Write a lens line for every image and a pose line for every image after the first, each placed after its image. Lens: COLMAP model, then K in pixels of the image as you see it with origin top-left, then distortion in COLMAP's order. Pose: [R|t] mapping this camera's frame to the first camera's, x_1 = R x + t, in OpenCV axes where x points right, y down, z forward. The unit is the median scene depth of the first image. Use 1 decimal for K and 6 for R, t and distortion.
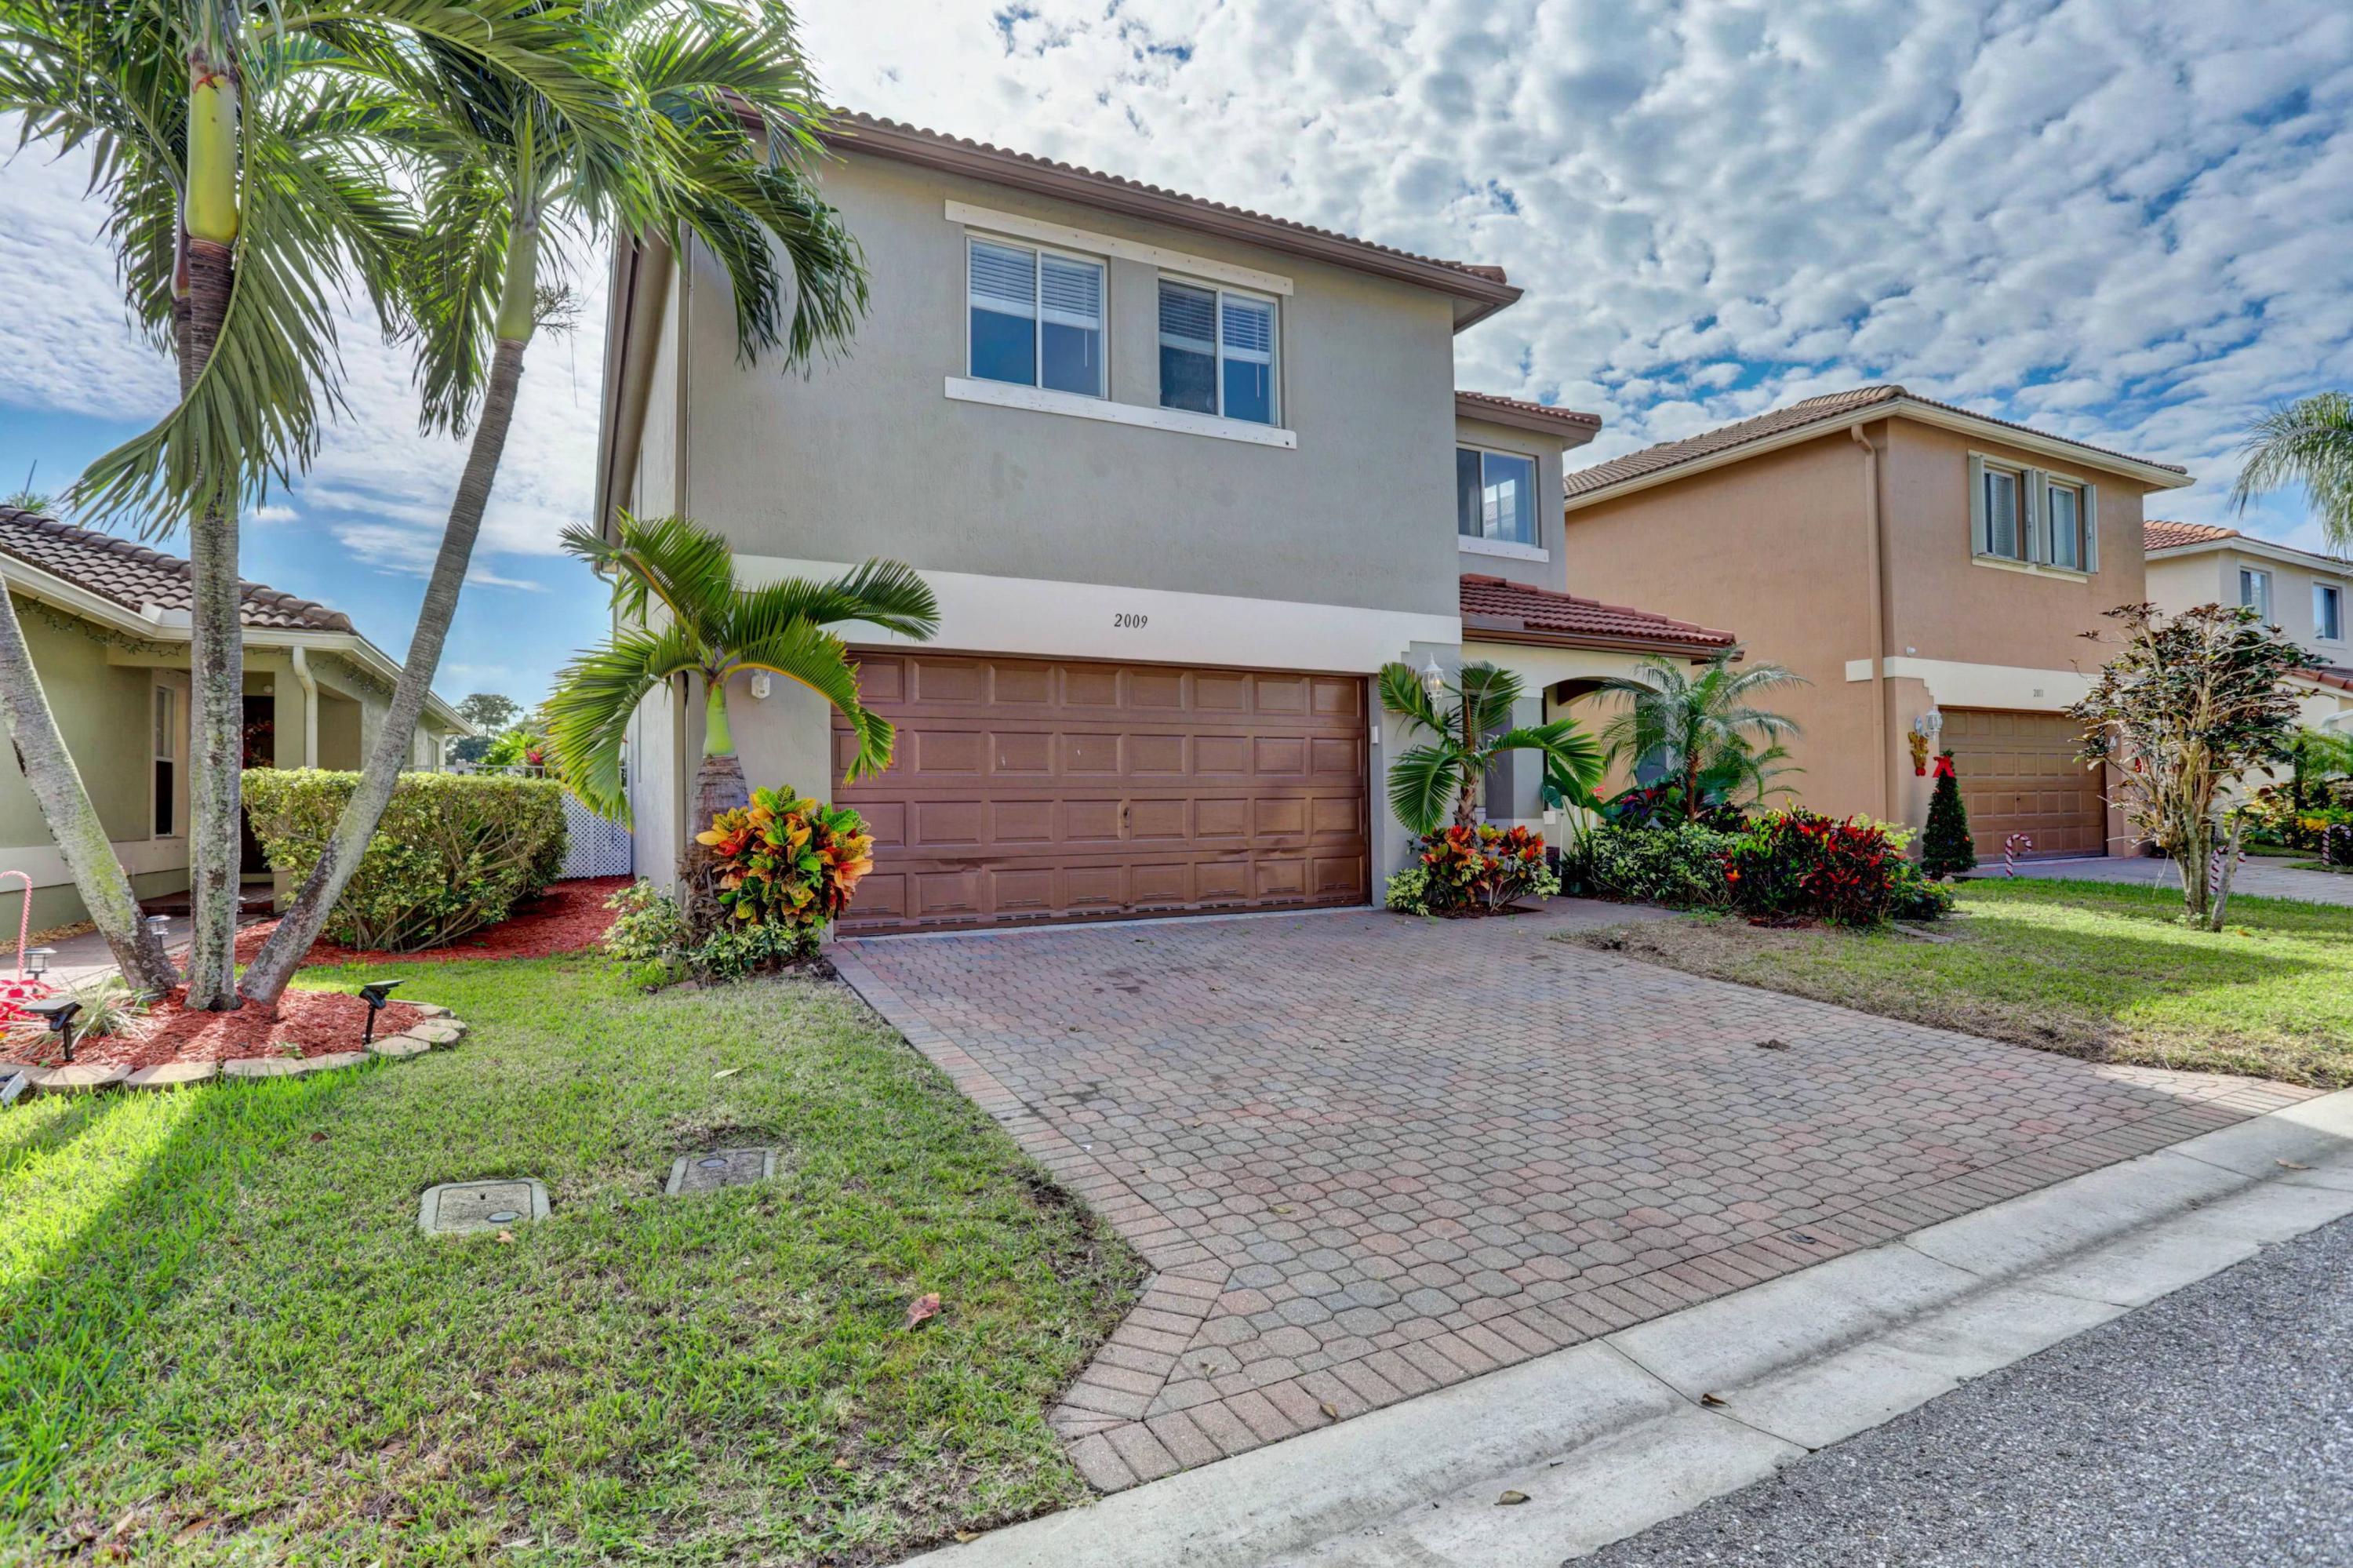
lens RADIAL K [[1149.8, 0, 1173.8], [0, 1149.8, 769.6], [0, 0, 1]] dist [-0.047833, 0.023914]
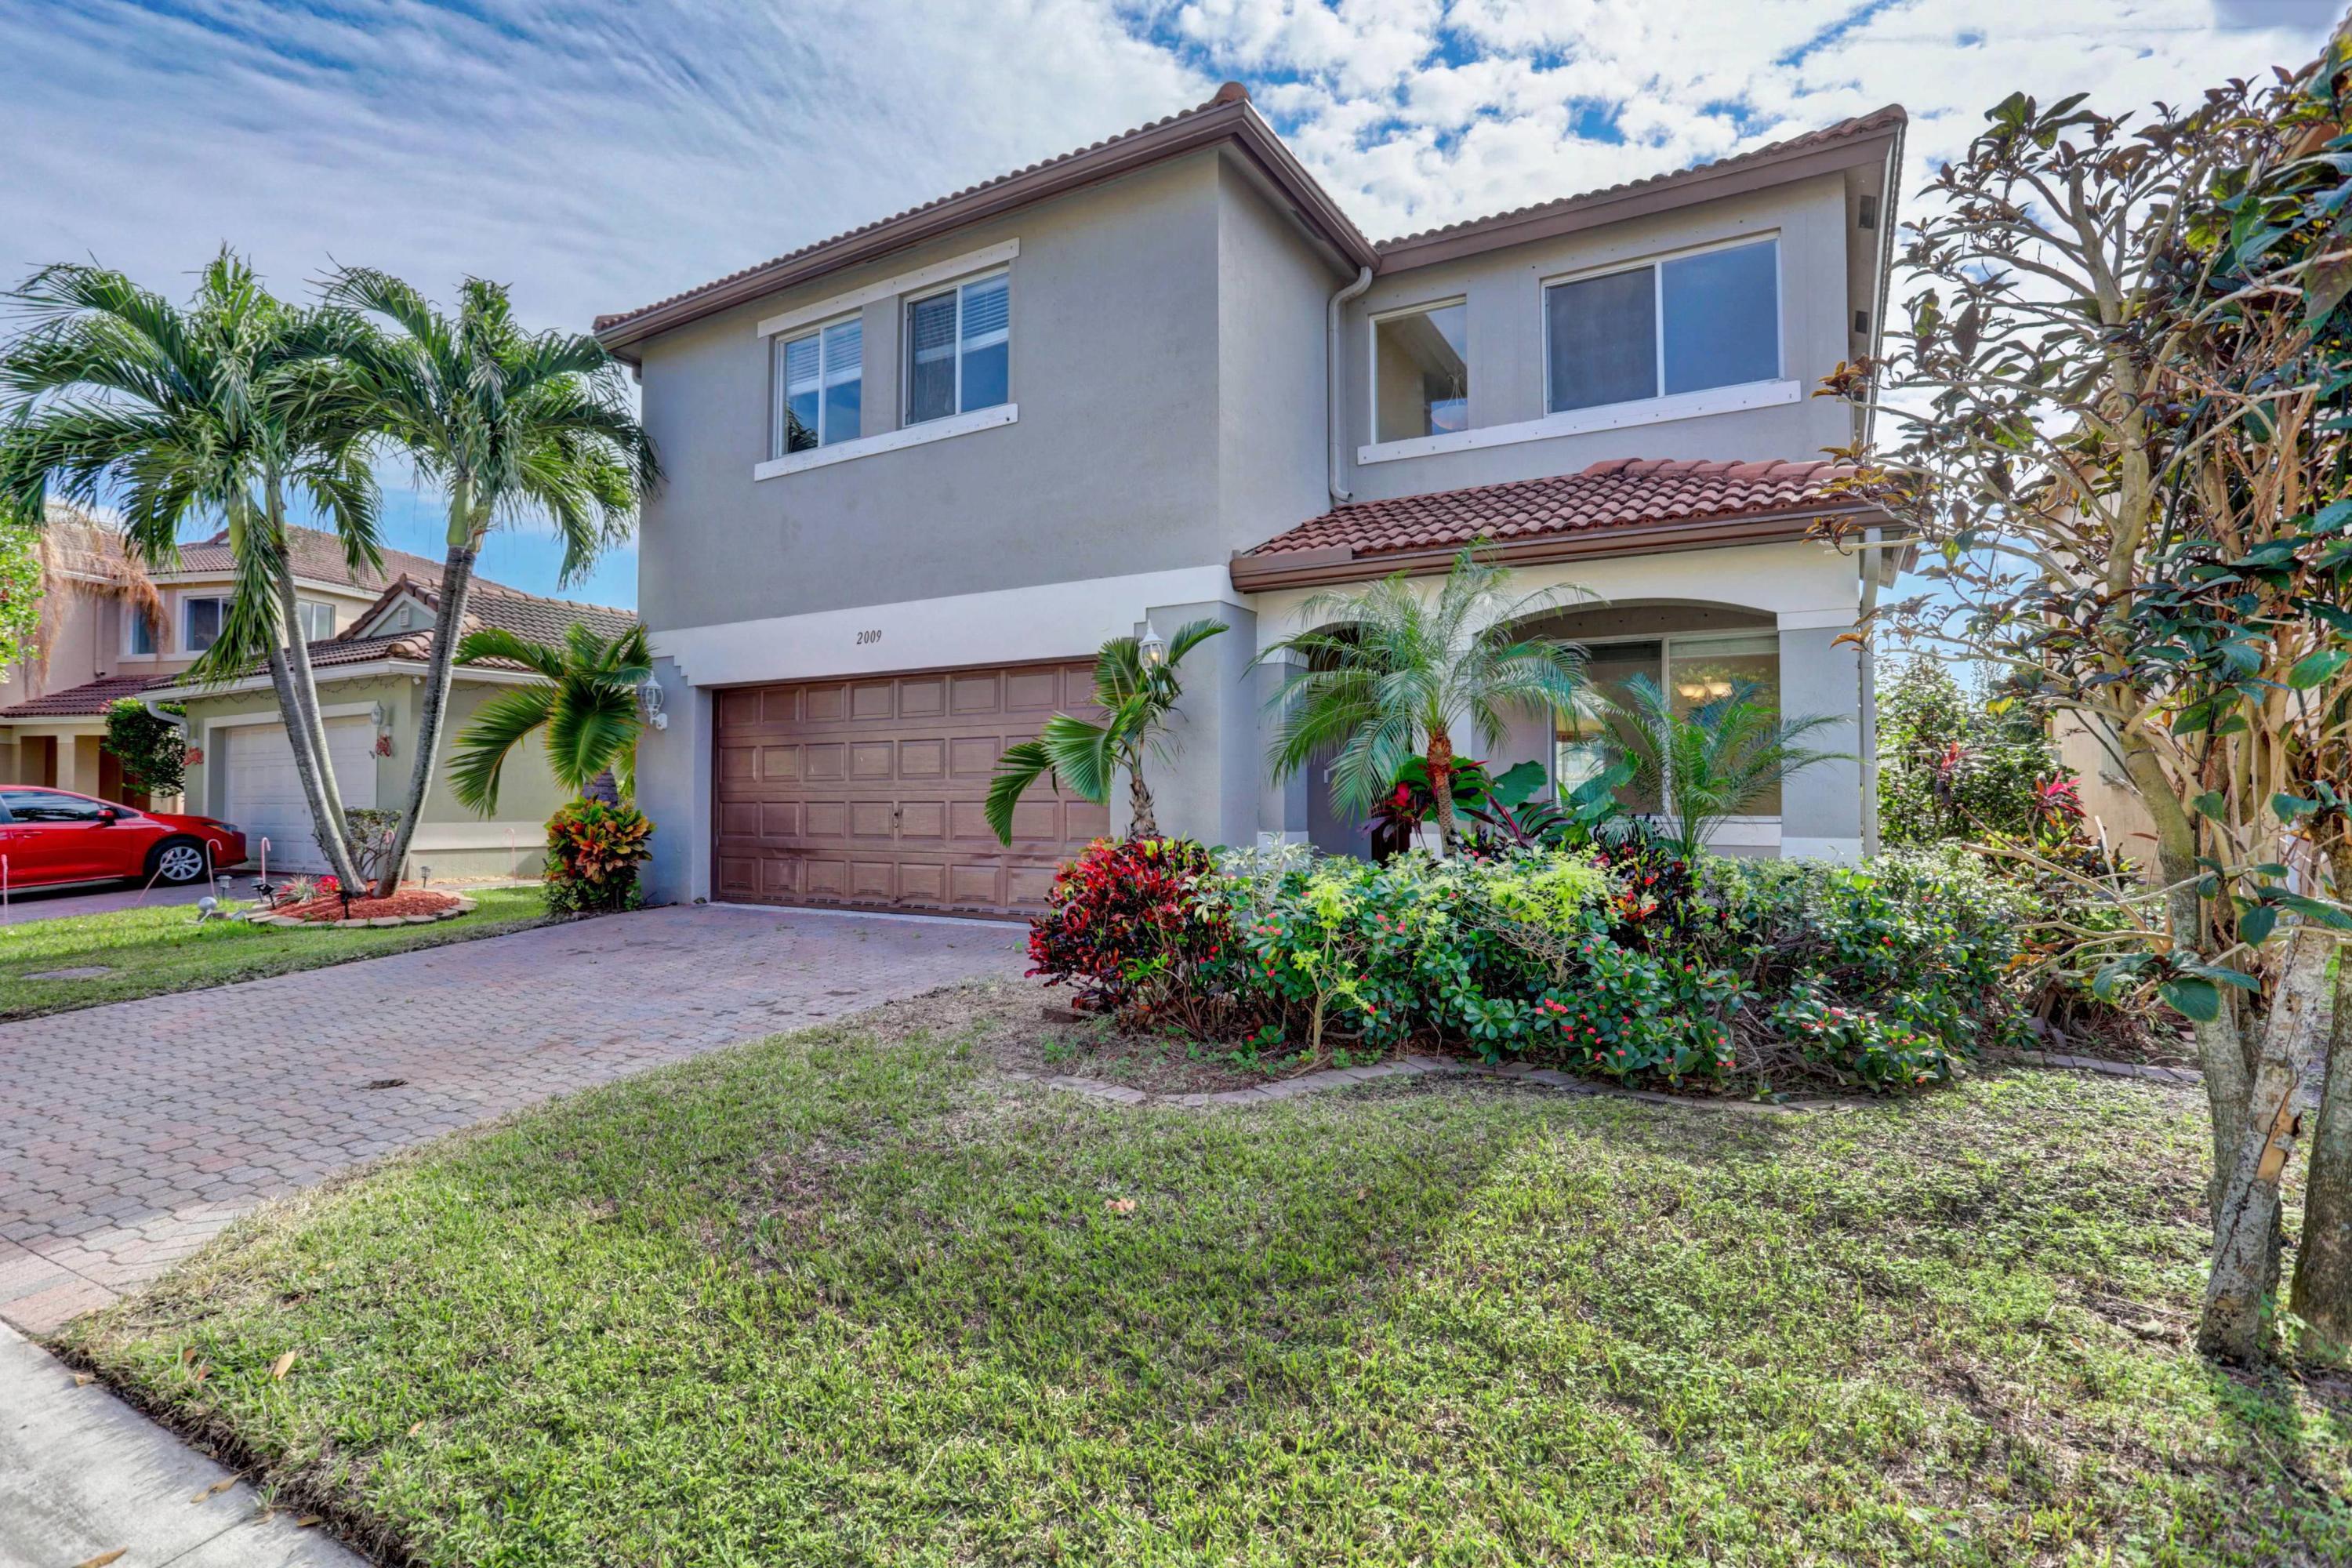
lens RADIAL K [[1149.2, 0, 1187.9], [0, 1149.2, 783.8], [0, 0, 1]] dist [-0.047833, 0.023914]
pose [[0.533798, -0.006779, -0.845585, 0.969444], [0.014105, 0.999900, 0.000888, 0.011717], [0.845494, -0.012400, 0.533840, 0.633552]]
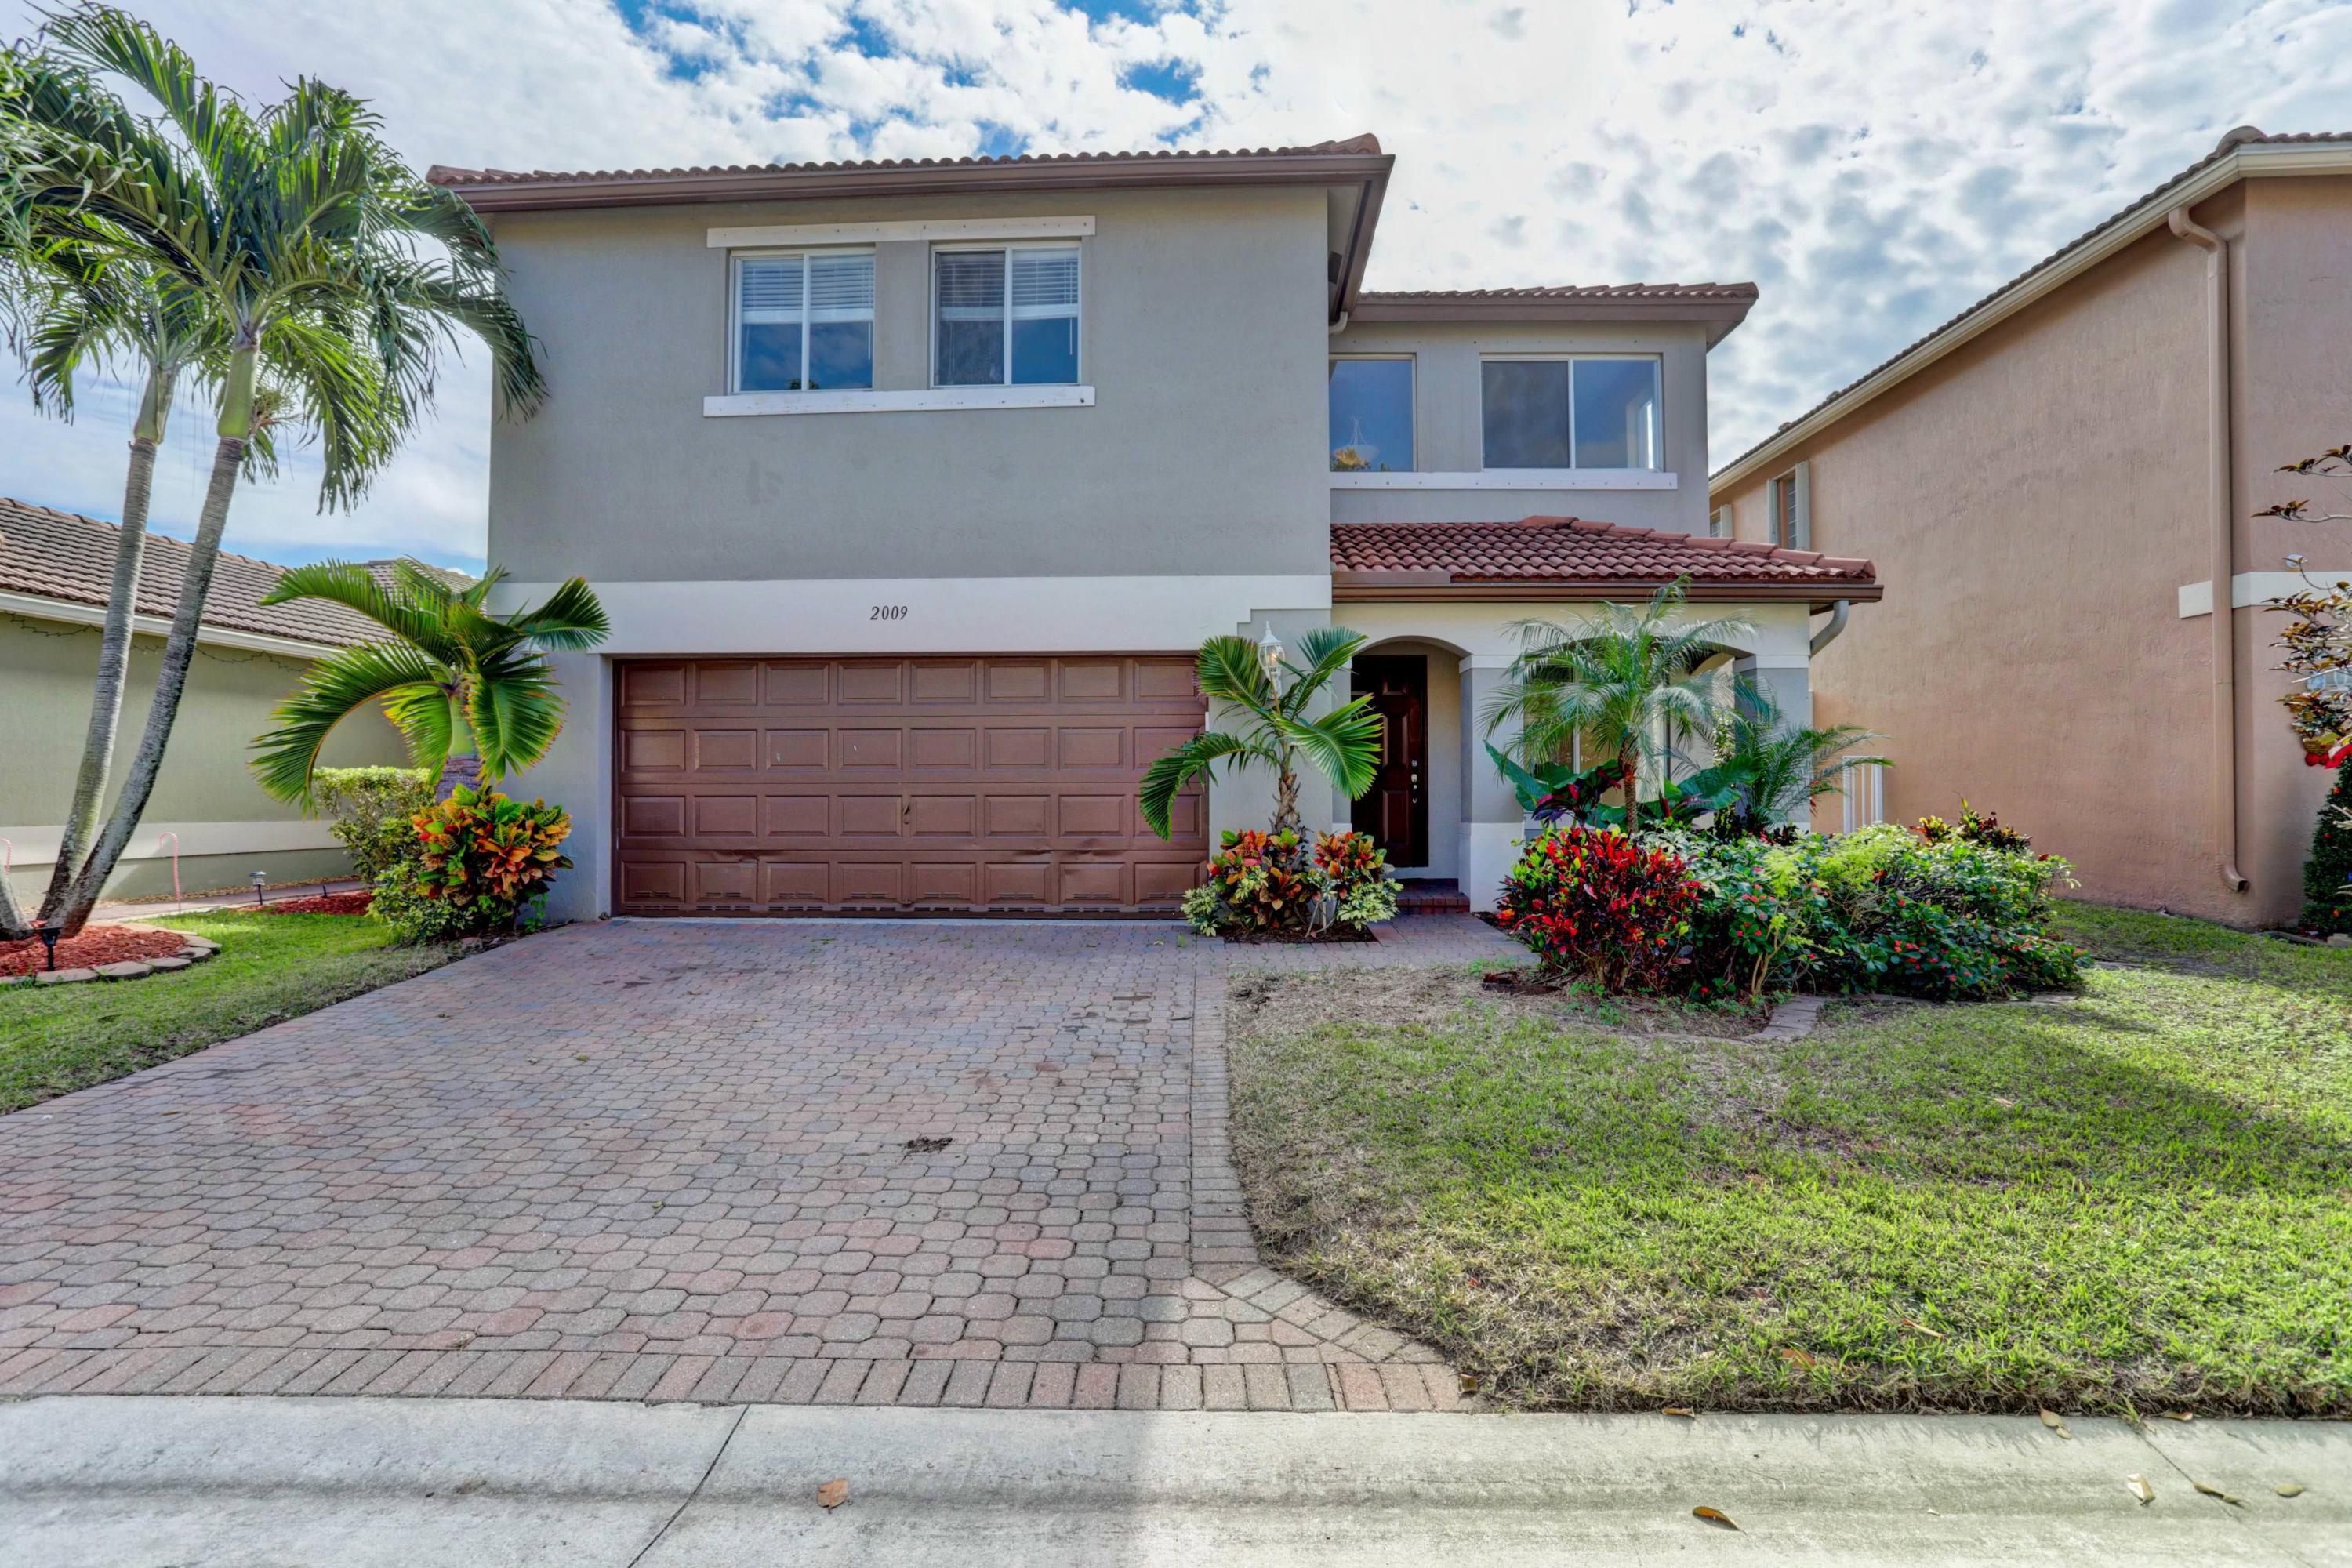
lens RADIAL K [[1149.2, 0, 1197.5], [0, 1149.2, 797.4], [0, 0, 1]] dist [-0.047833, 0.023914]
pose [[0.872432, 0.001464, -0.488733, 0.623807], [0.007281, 0.999846, 0.015993, 0.013234], [0.488681, -0.017511, 0.872287, 0.257242]]
